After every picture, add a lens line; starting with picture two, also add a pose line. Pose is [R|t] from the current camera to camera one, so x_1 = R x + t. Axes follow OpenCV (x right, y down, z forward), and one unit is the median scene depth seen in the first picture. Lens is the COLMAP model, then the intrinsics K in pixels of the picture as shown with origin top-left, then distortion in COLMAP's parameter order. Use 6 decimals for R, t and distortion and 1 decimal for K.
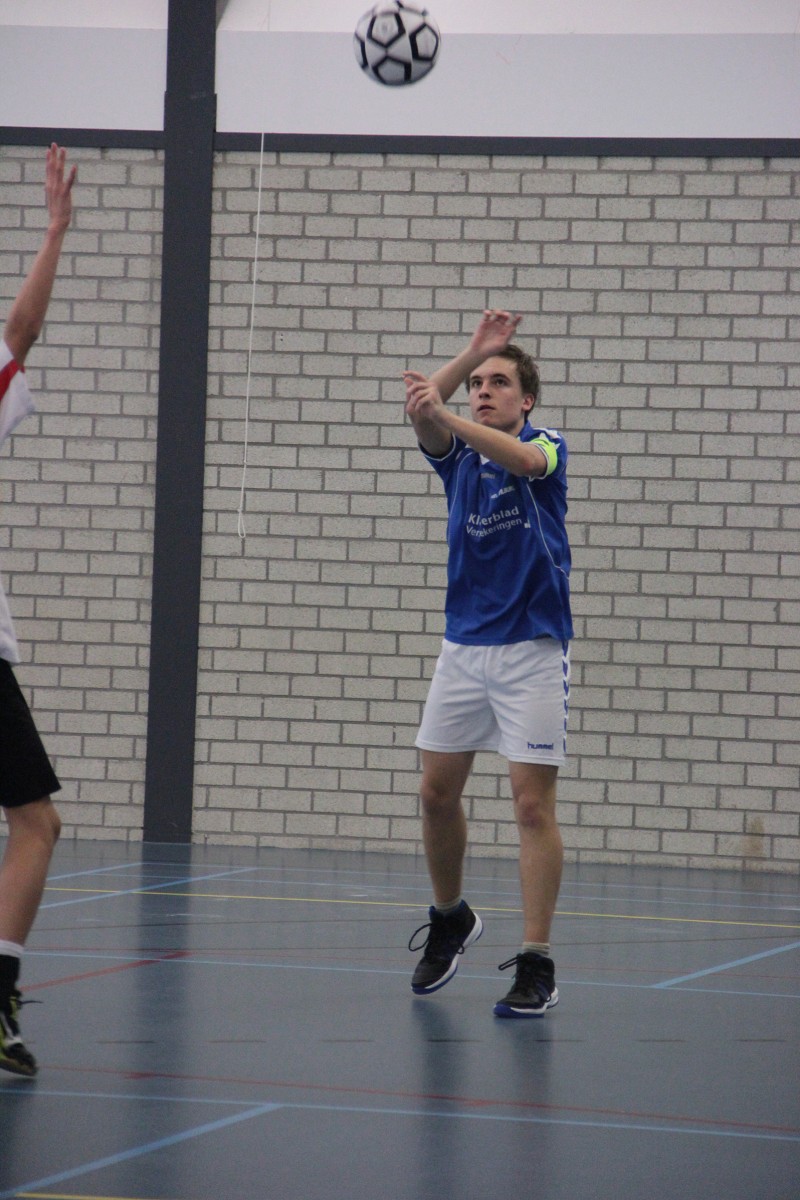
lens RADIAL K [[6038.0, 0, 408.3], [0, 6038.0, 603.7], [0, 0, 1]] dist [1.565656, 0.000000]
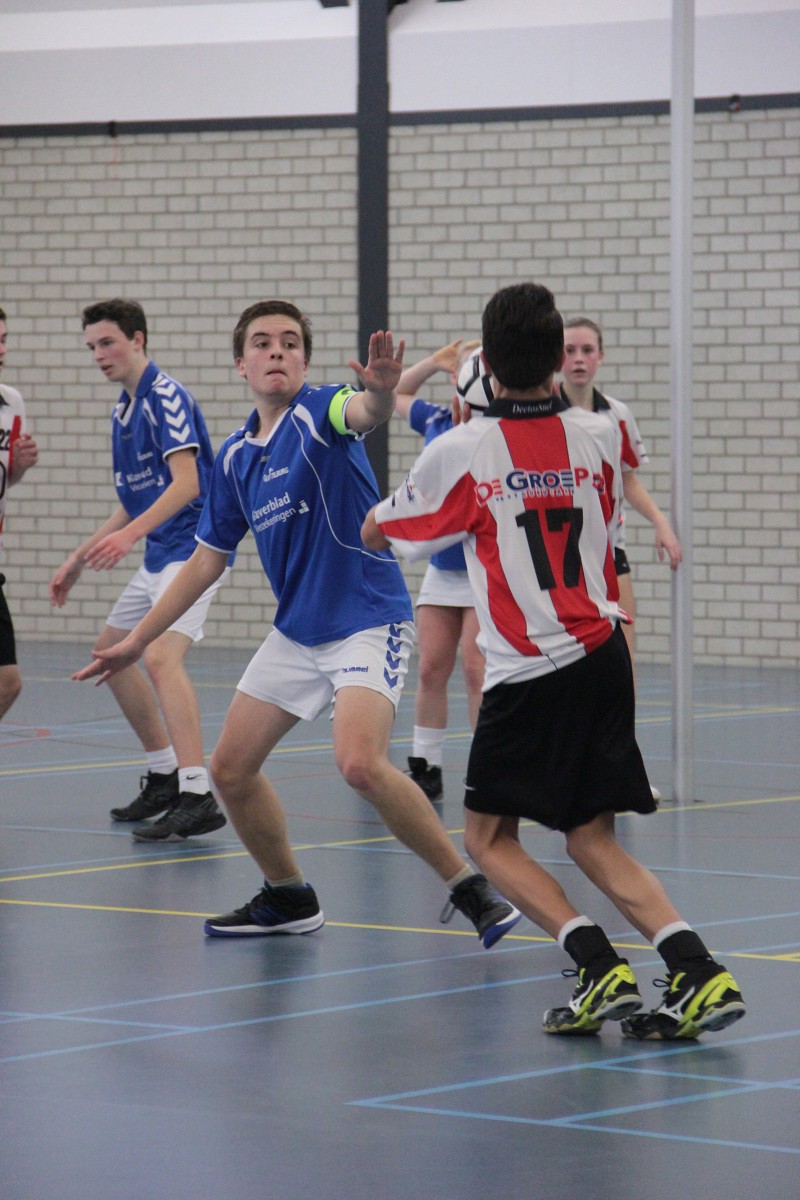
lens RADIAL K [[5749.3, 0, 454.0], [0, 5749.3, 581.5], [0, 0, 1]] dist [1.532747, 0.000000]
pose [[0.927012, -0.022295, -0.374369, 0.478118], [0.026162, 0.999644, 0.005251, 0.019046], [0.374118, -0.014662, 0.927265, -0.168058]]
